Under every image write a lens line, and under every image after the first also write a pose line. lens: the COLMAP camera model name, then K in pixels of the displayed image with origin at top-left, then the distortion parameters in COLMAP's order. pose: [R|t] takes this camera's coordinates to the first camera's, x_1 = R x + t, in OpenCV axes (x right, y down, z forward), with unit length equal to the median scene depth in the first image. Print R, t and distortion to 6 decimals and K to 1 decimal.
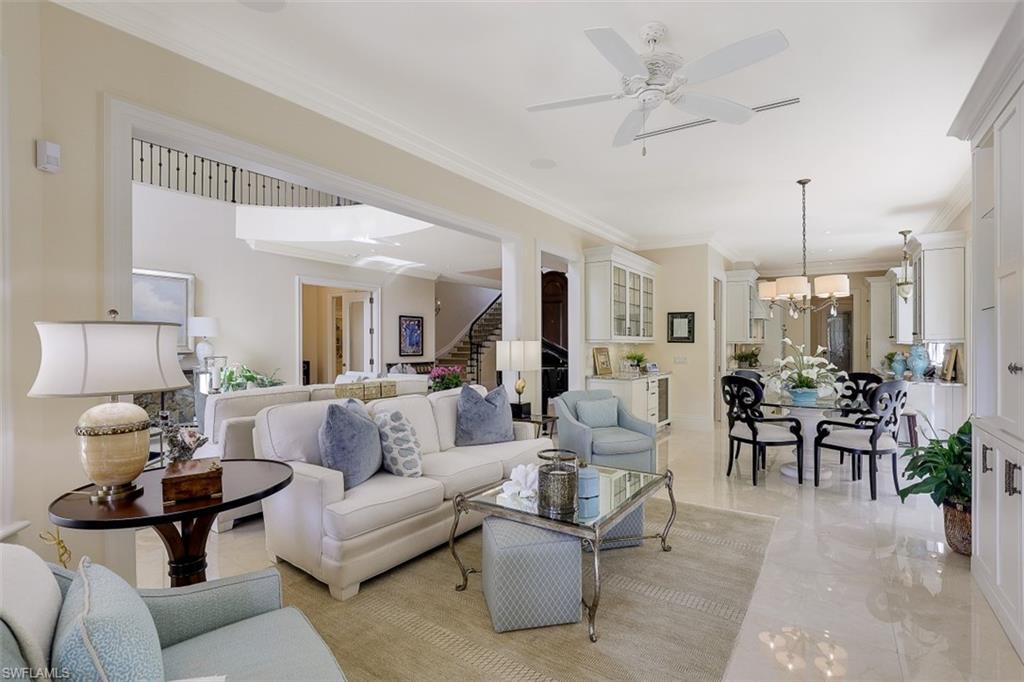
lens RADIAL K [[474.1, 0, 517.4], [0, 474.1, 336.2], [0, 0, 1]] dist [-0.022442, -0.000110]
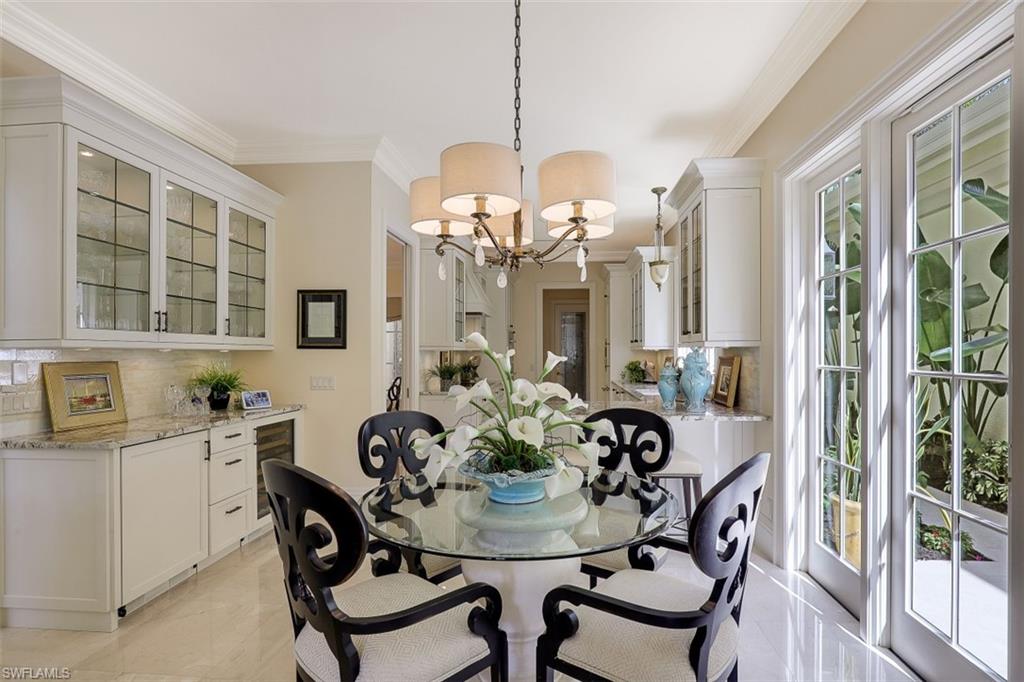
lens RADIAL K [[504.6, 0, 512.0], [0, 504.6, 341.0], [0, 0, 1]] dist [0.000704, -0.000016]
pose [[0.882587, 0.004538, 0.470128, 0.326378], [-0.001332, 0.999974, -0.007151, 0.010618], [-0.470148, 0.005685, 0.882569, 0.504354]]
